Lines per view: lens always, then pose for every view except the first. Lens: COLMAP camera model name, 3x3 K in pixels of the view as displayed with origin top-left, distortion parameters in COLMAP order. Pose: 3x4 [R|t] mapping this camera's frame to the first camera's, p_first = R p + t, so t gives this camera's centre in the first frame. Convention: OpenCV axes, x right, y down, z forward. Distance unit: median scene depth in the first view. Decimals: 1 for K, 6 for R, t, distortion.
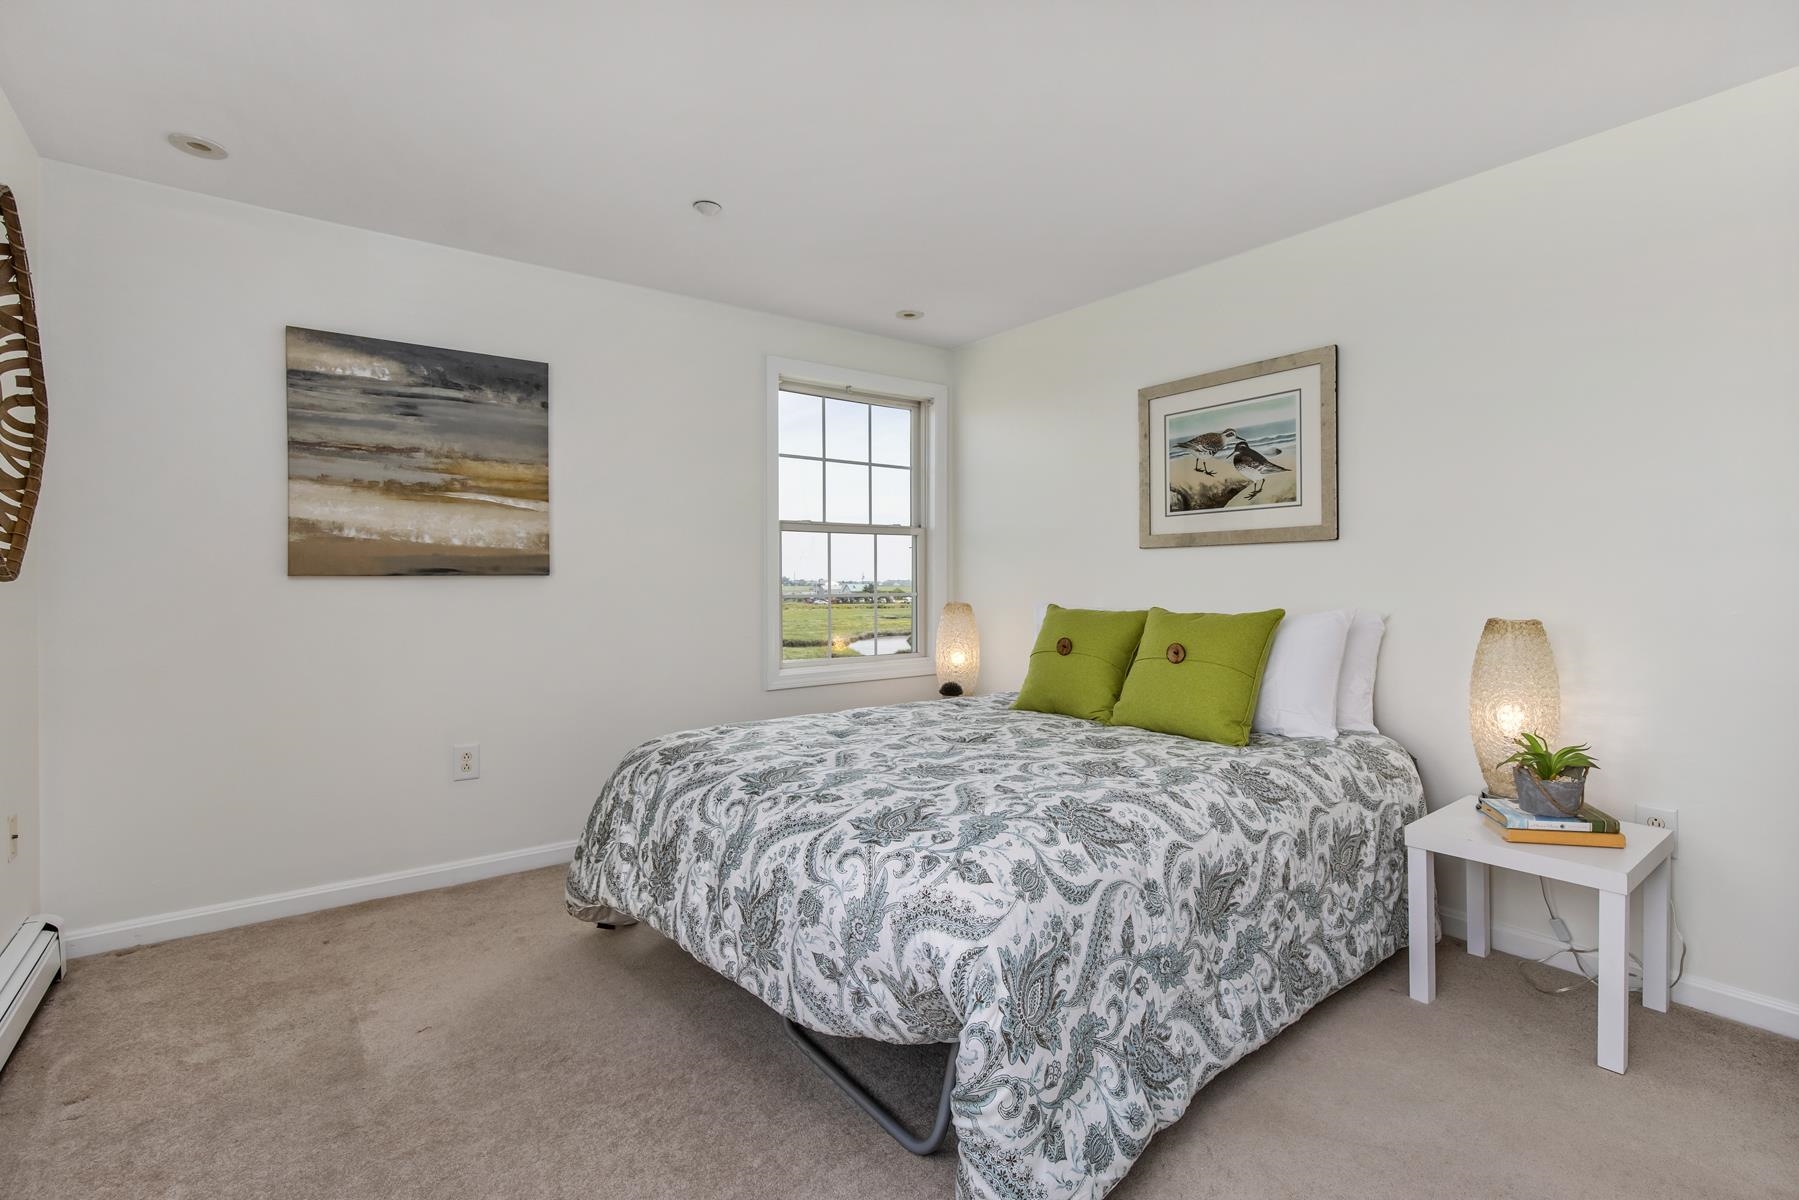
lens RADIAL K [[843.3, 0, 958.5], [0, 843.3, 588.0], [0, 0, 1]] dist [-0.010558, -0.000231]
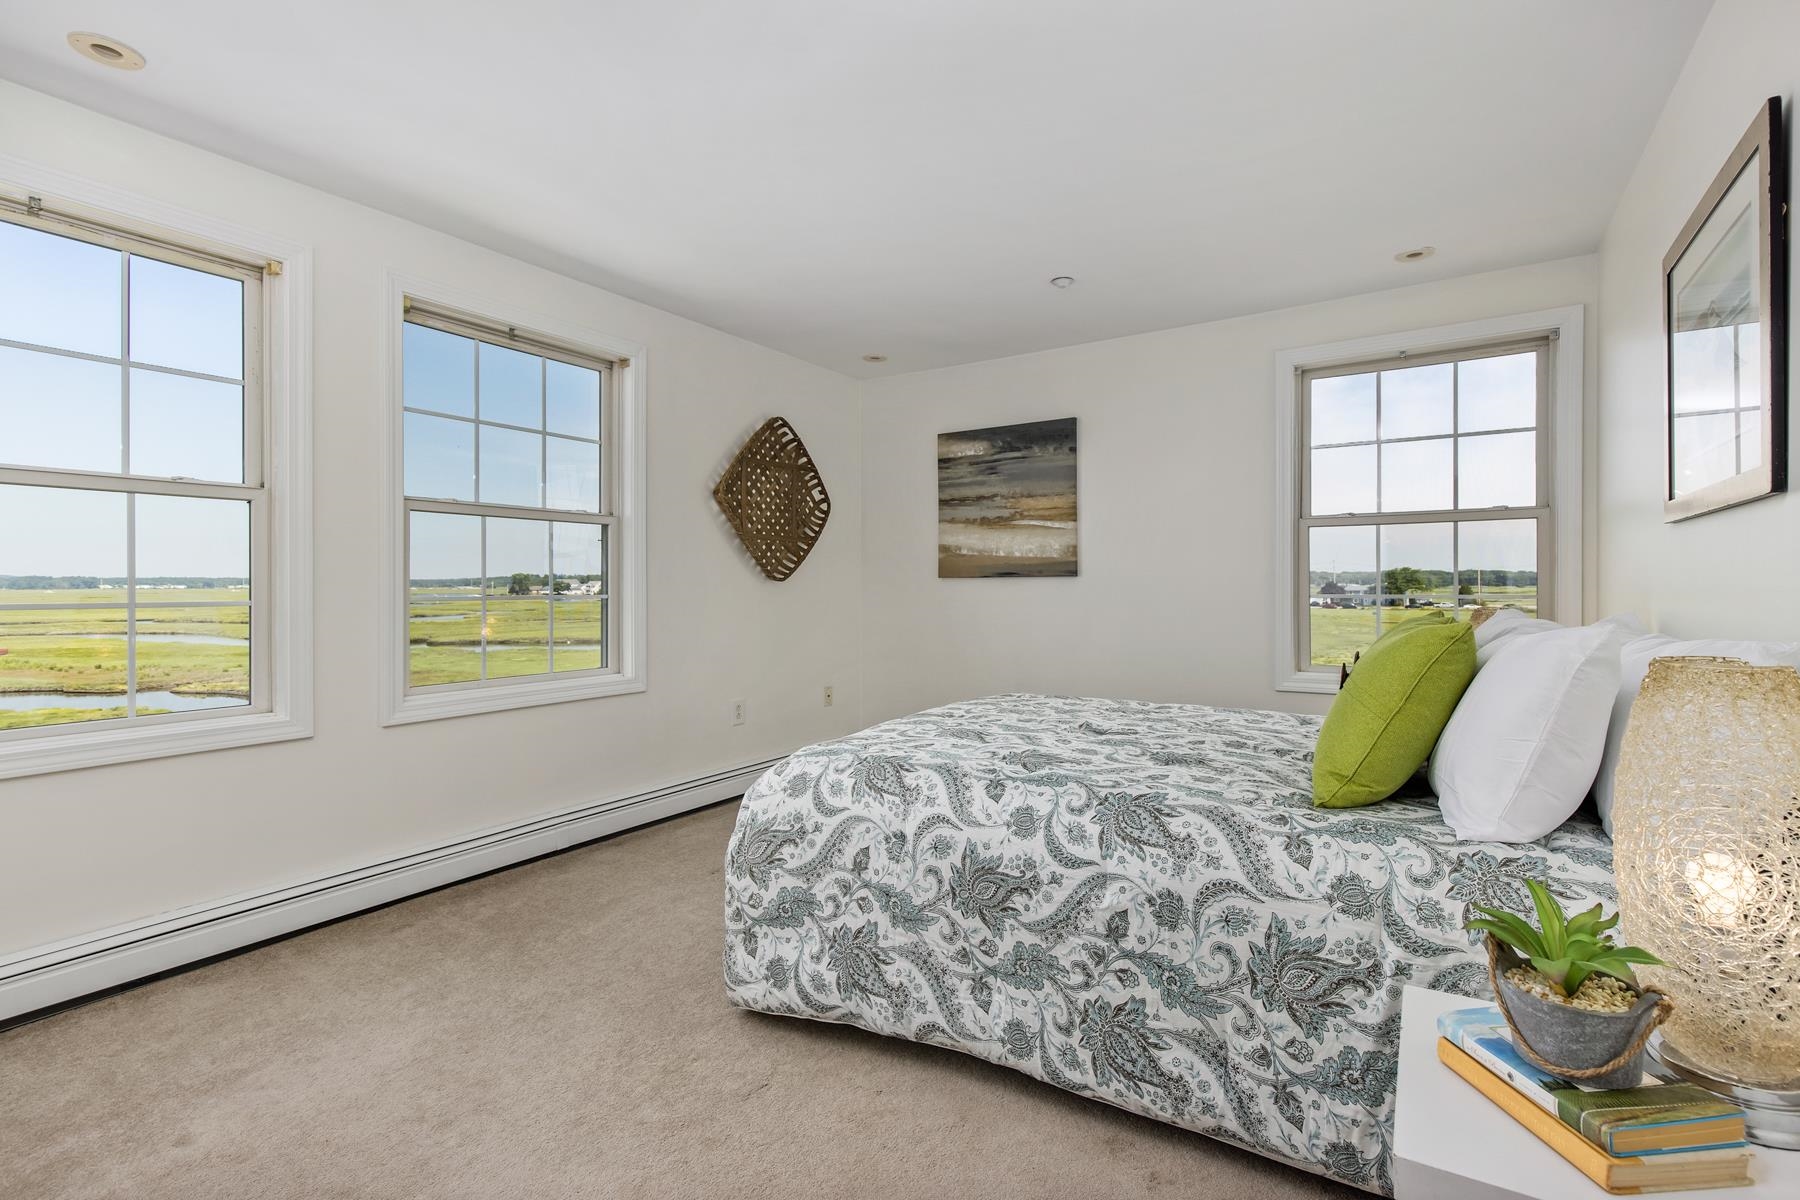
lens RADIAL K [[829.9, 0, 888.5], [0, 829.9, 590.8], [0, 0, 1]] dist [0.003120, -0.000329]
pose [[0.298808, 0.008771, -0.954273, 0.776766], [-0.003846, 0.999961, 0.007987, -0.001410], [0.954305, 0.001284, 0.298830, 0.369125]]
